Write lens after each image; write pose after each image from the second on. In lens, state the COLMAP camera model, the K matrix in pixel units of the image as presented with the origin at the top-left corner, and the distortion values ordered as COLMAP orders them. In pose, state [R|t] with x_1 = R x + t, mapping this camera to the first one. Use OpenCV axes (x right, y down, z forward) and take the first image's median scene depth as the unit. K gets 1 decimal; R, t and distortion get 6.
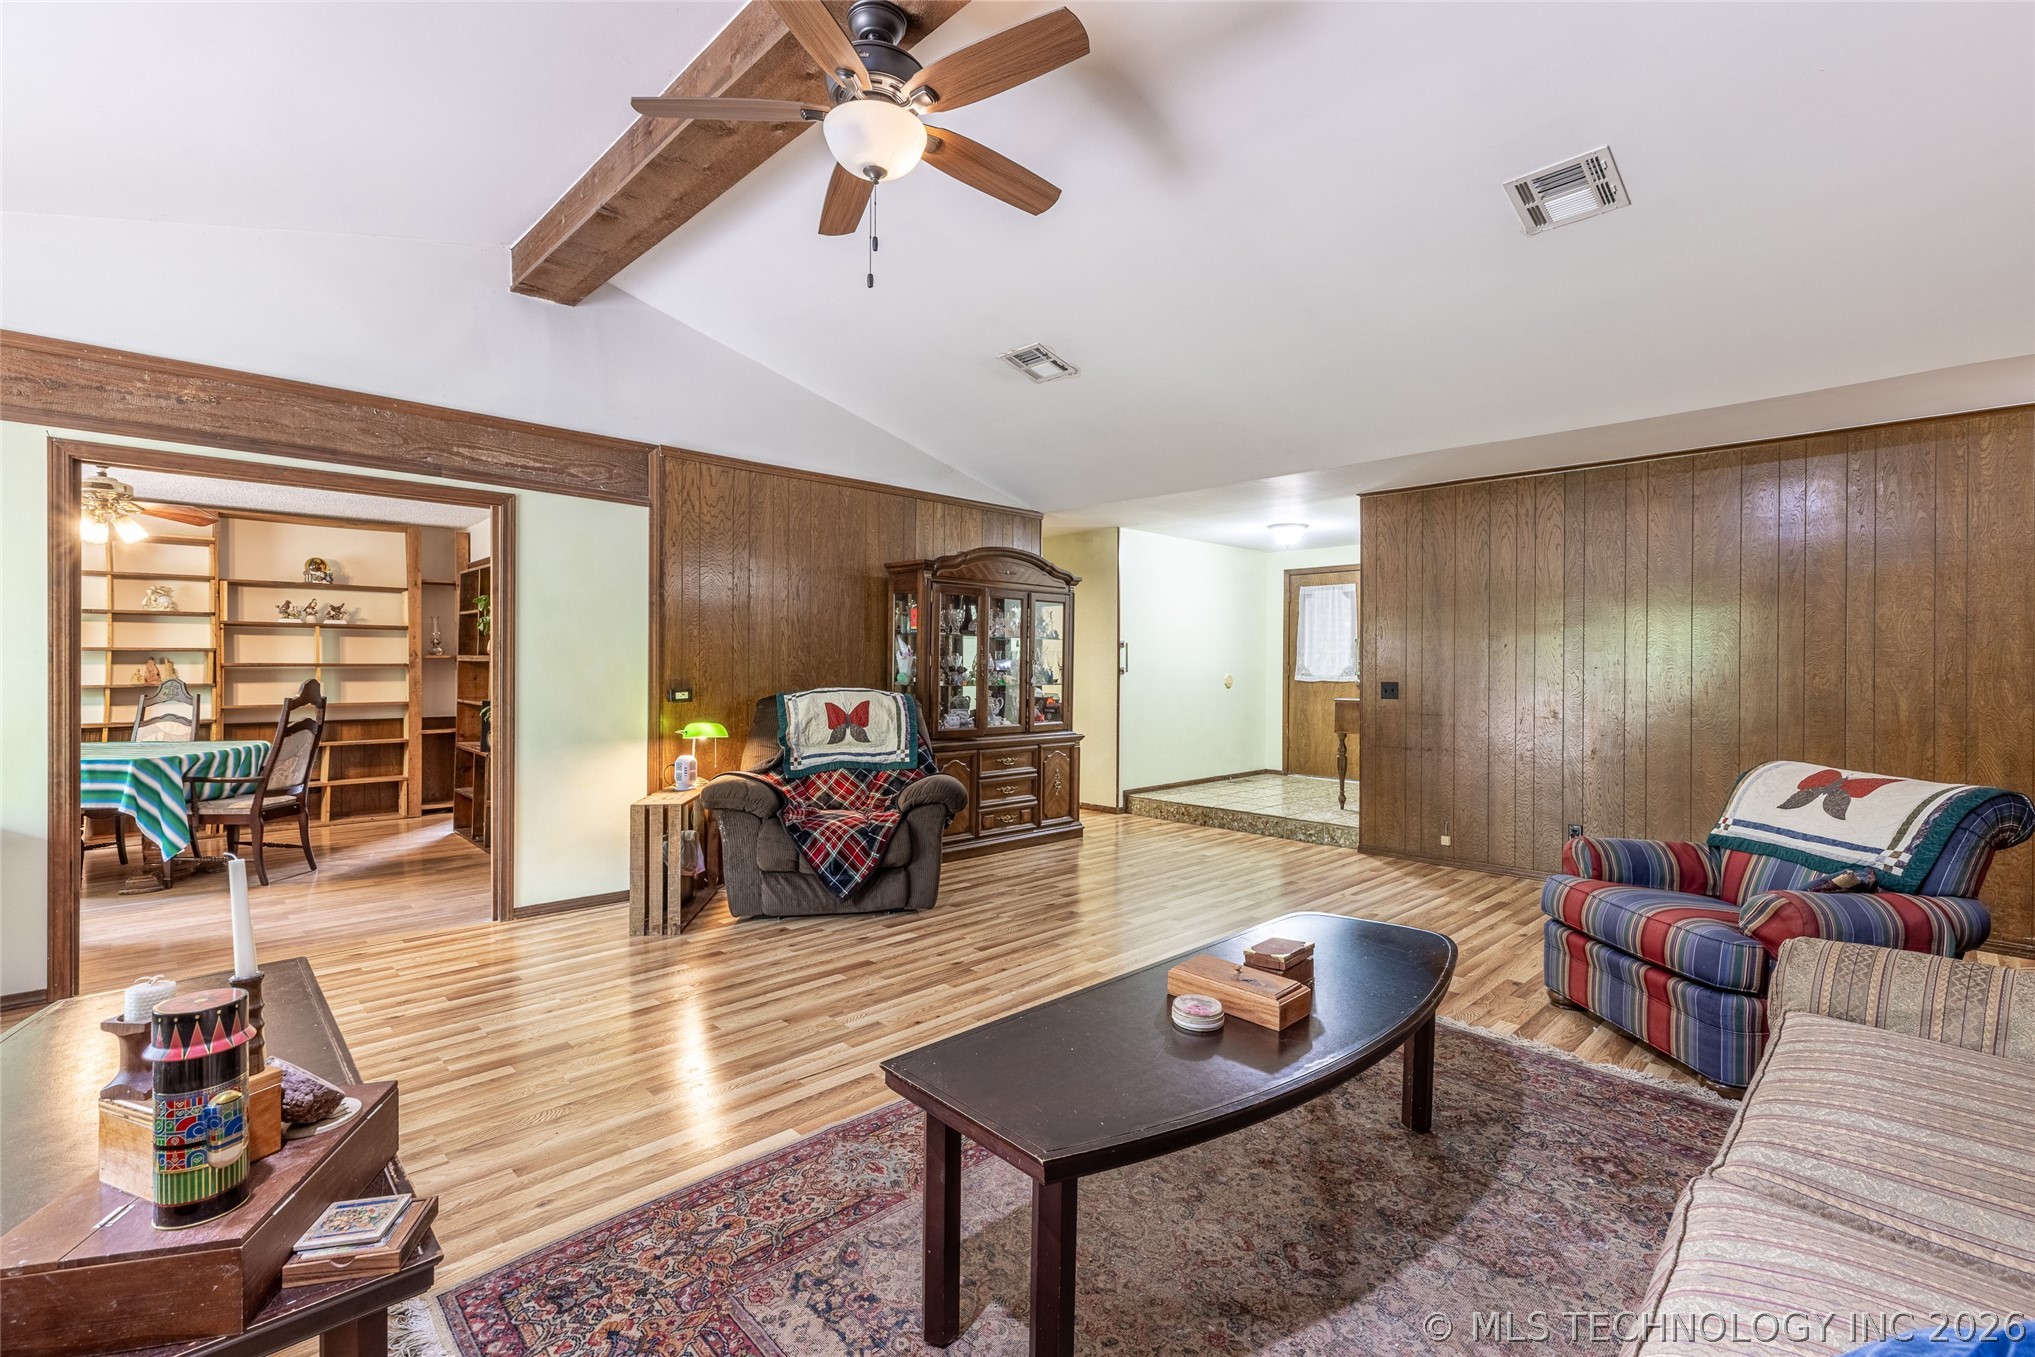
lens RADIAL K [[903.7, 0, 1016.6], [0, 903.7, 673.9], [0, 0, 1]] dist [0.006359, 0.000644]
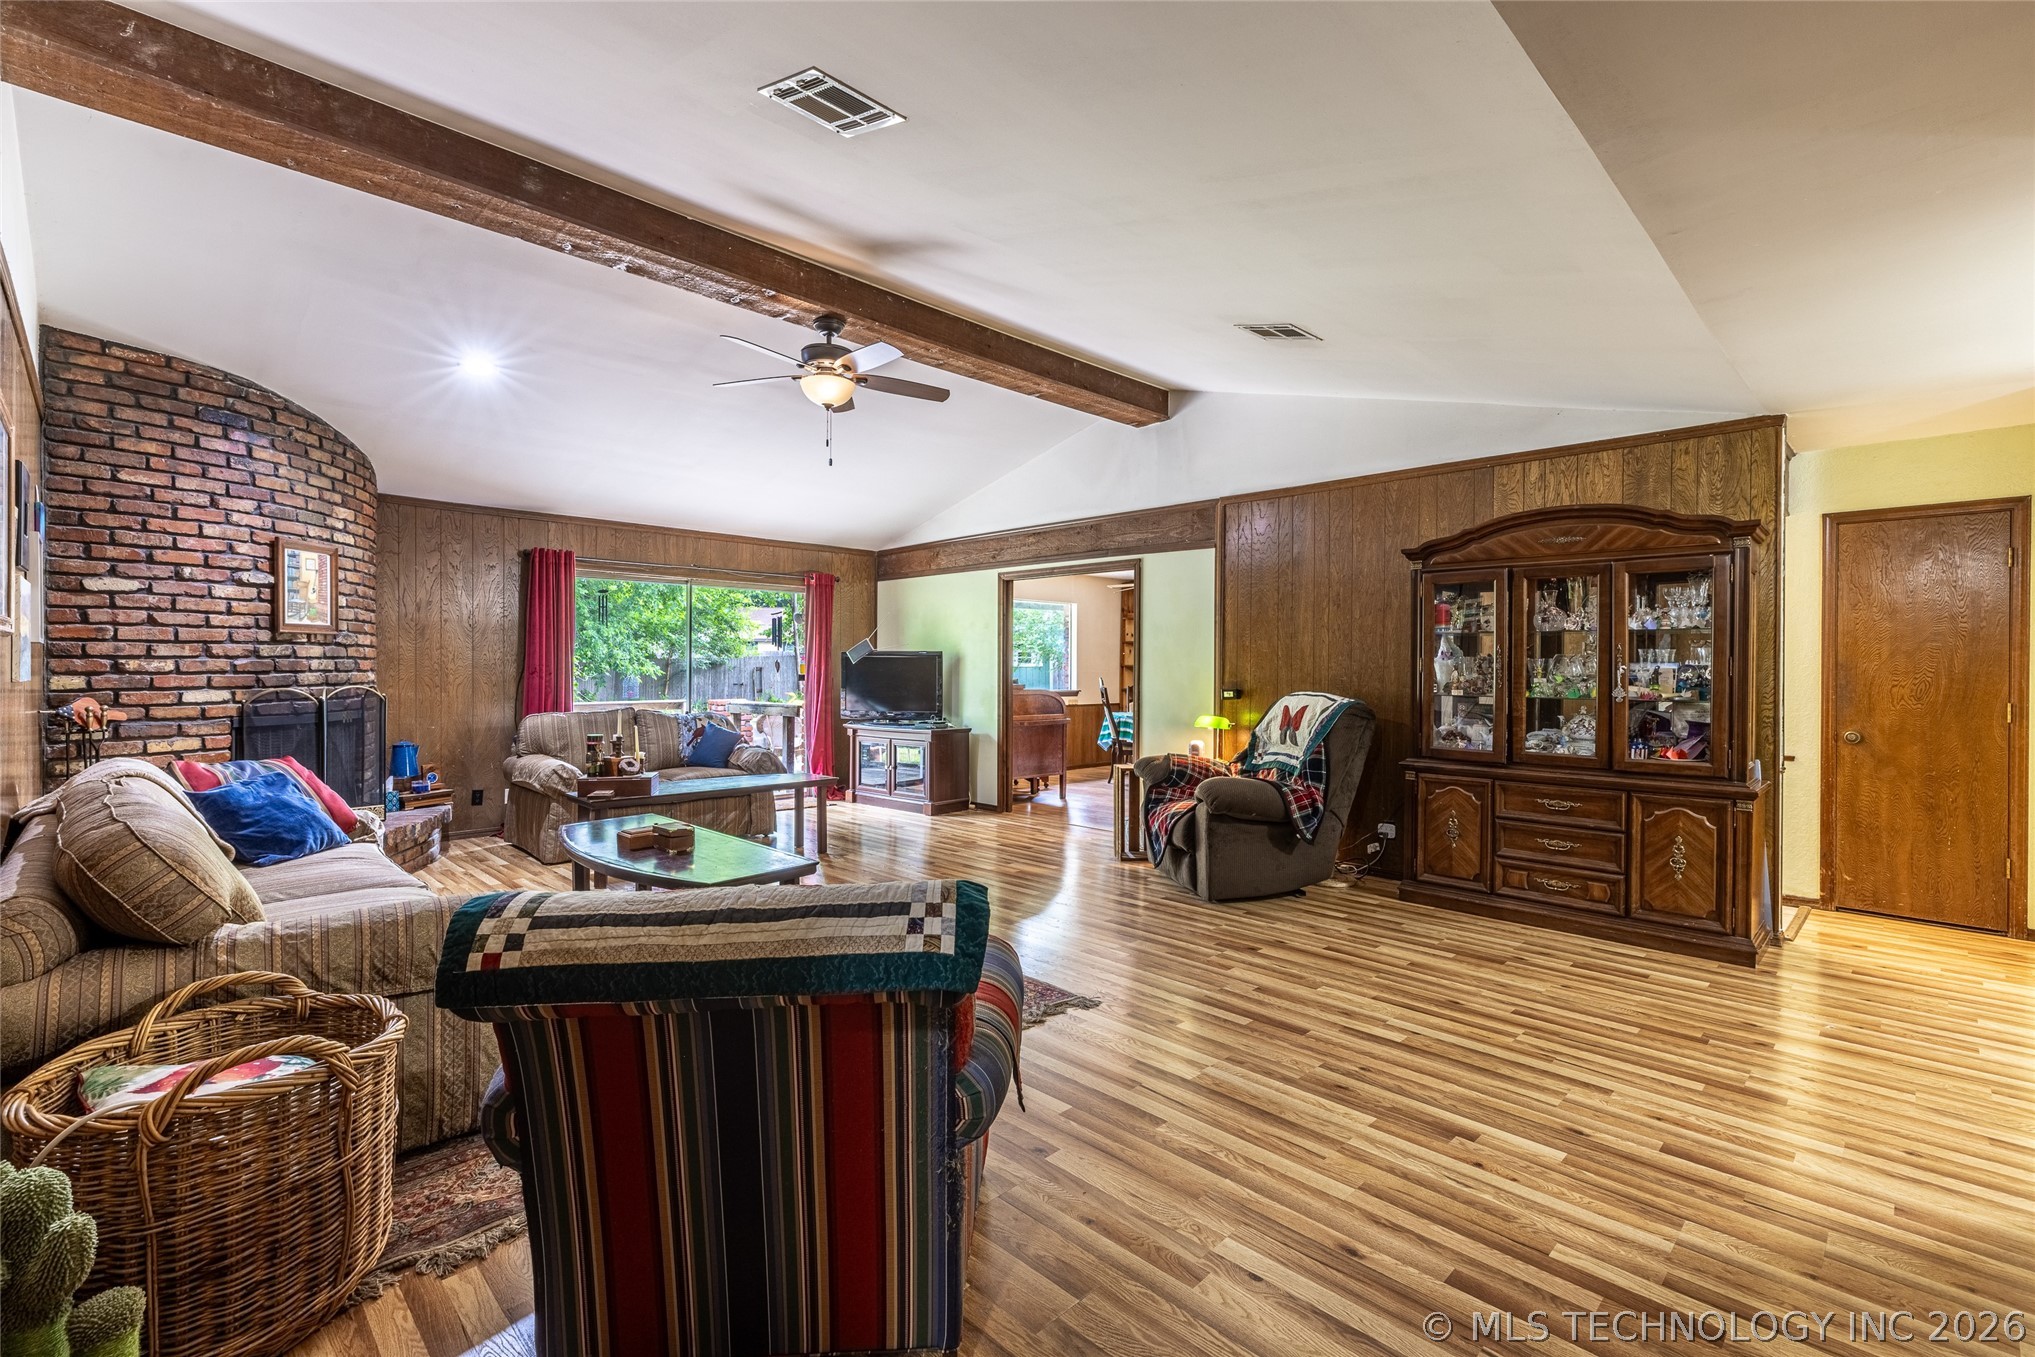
lens RADIAL K [[903.7, 0, 1013.6], [0, 903.7, 669.3], [0, 0, 1]] dist [0.006359, 0.000644]
pose [[-0.000475, -0.000715, -1.000000, 1.014001], [-0.010173, 0.999948, -0.000710, -0.007706], [0.999948, 0.010173, -0.000483, 0.814802]]
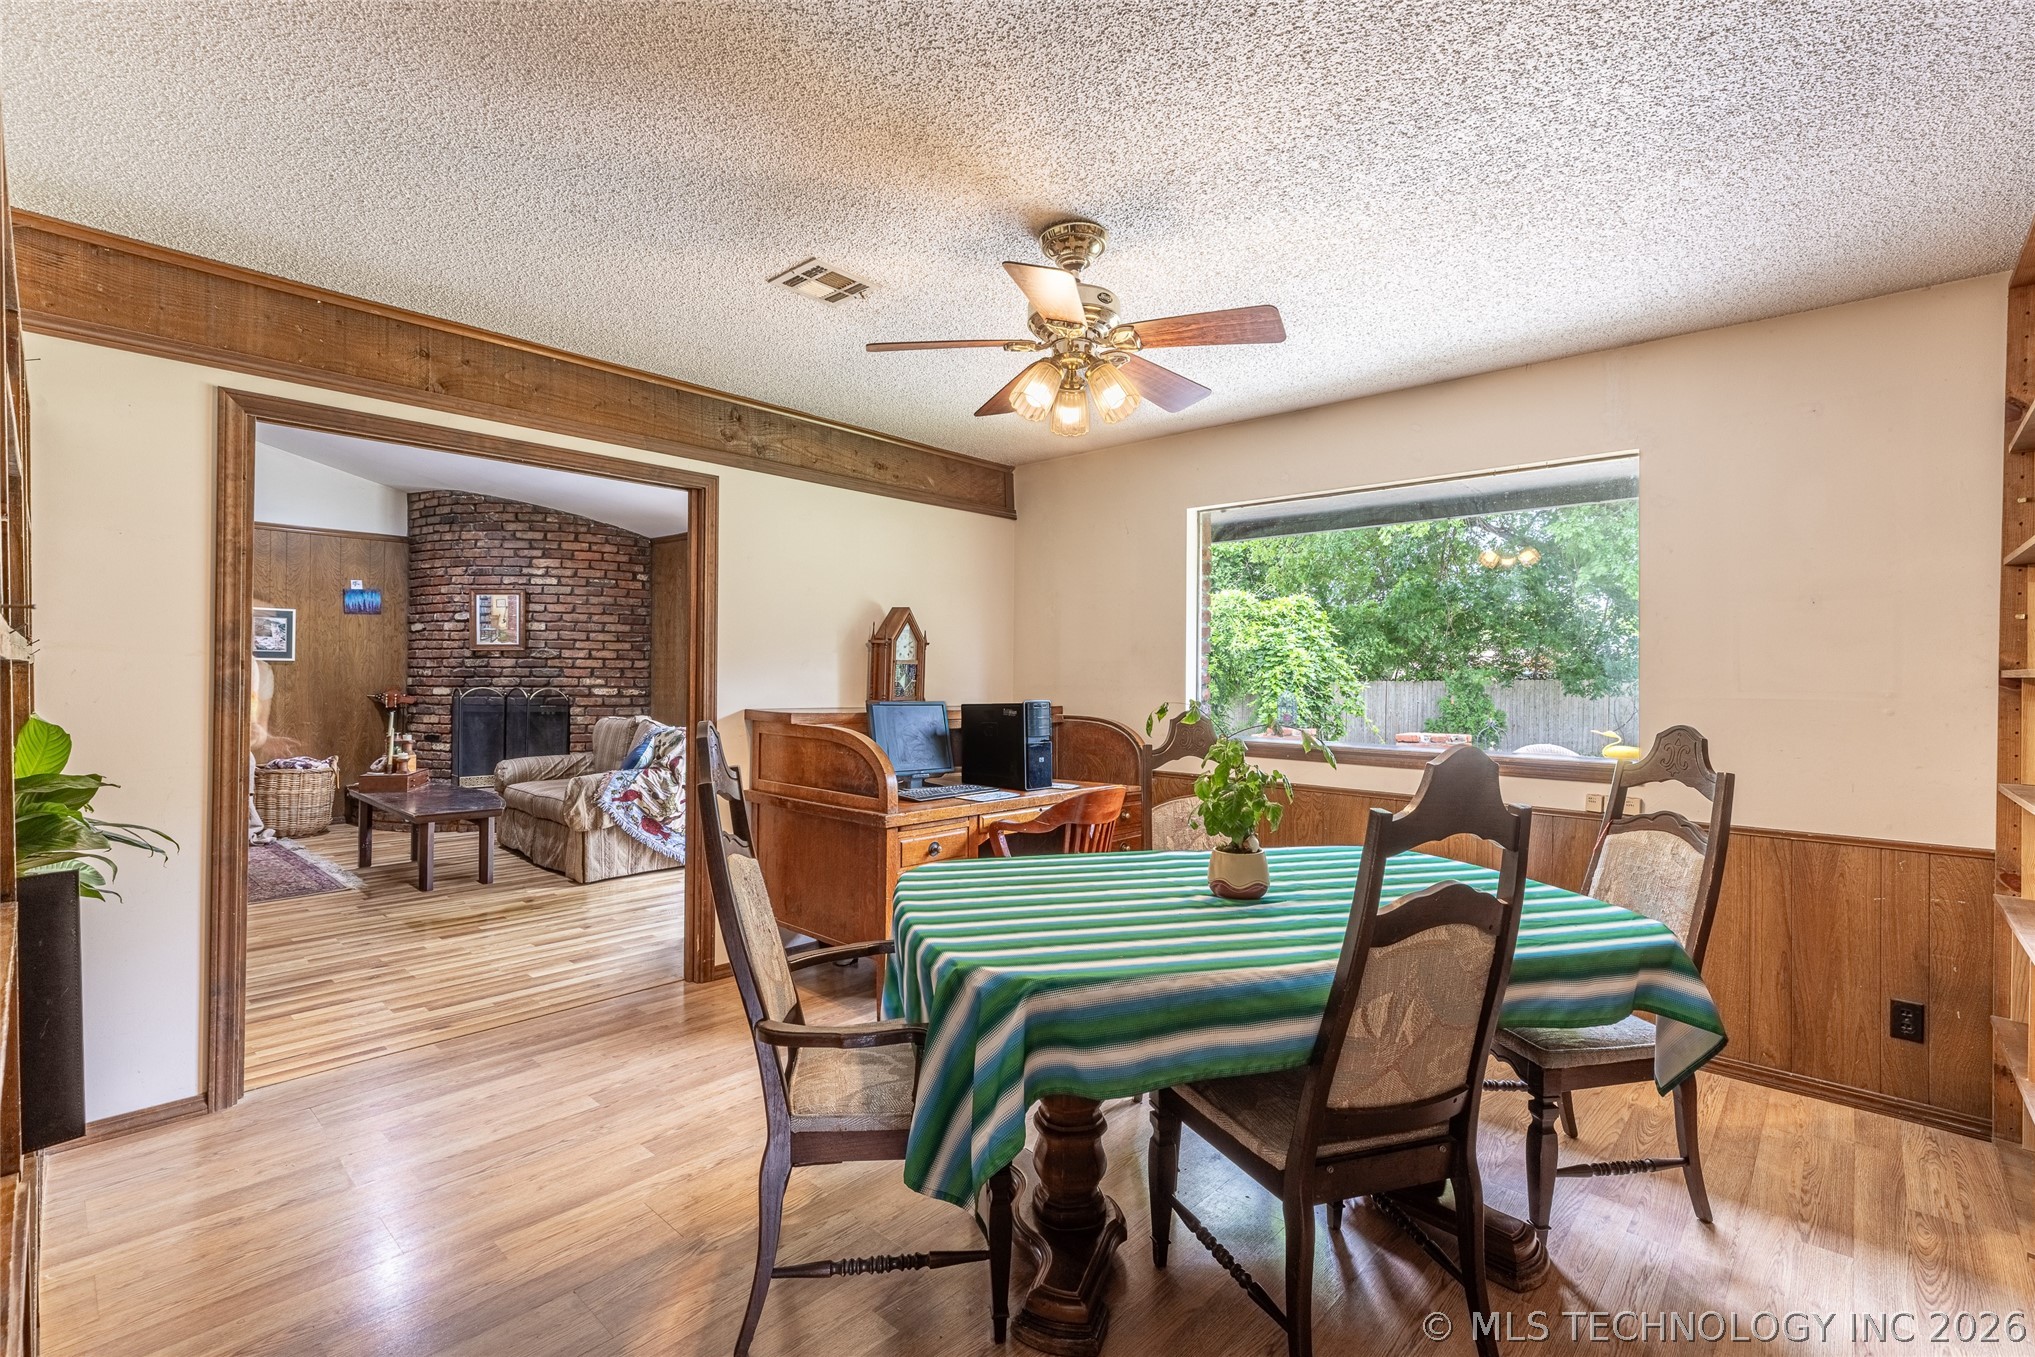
lens RADIAL K [[903.7, 0, 1014.0], [0, 903.7, 678.2], [0, 0, 1]] dist [0.006359, 0.000644]
pose [[-0.998251, -0.010499, -0.058174, -1.094580], [-0.011177, 0.999873, 0.011332, -0.024271], [0.058047, 0.011962, -0.998242, 1.693402]]
